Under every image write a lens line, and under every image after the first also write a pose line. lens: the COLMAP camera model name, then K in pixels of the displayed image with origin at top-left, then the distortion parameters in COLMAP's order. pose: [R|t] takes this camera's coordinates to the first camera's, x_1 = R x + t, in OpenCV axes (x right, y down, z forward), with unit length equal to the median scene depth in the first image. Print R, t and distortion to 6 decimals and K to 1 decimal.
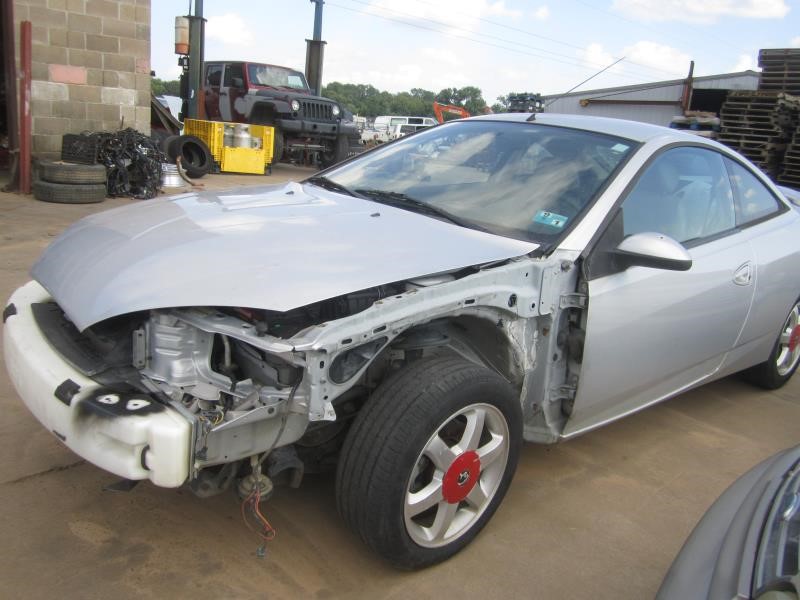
lens RADIAL K [[720.7, 0, 400.0], [0, 720.7, 300.0], [0, 0, 1]] dist [-0.012871, -0.000194]
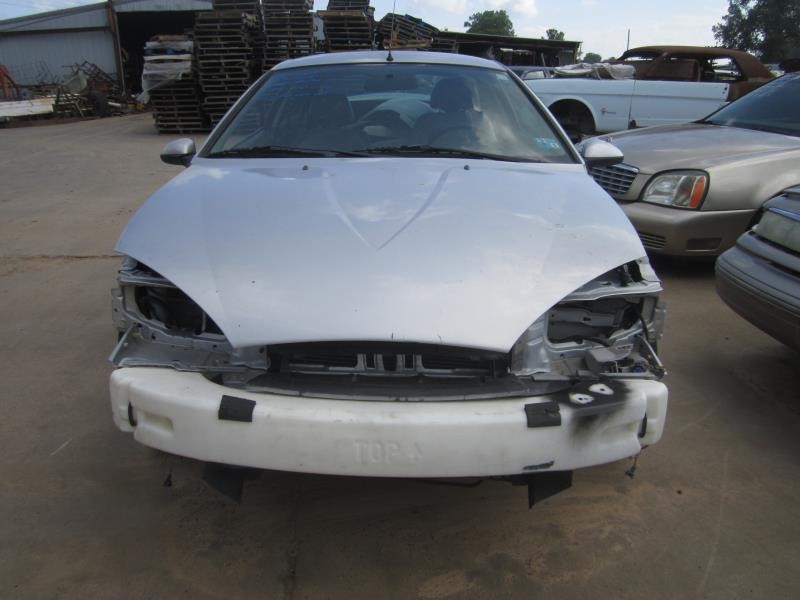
lens RADIAL K [[720.7, 0, 400.0], [0, 720.7, 300.0], [0, 0, 1]] dist [-0.012871, -0.000194]
pose [[0.613068, -0.335286, 0.715354, -0.250302], [0.258895, 0.940740, 0.219048, -0.053626], [-0.746406, 0.050910, 0.663541, 0.113963]]
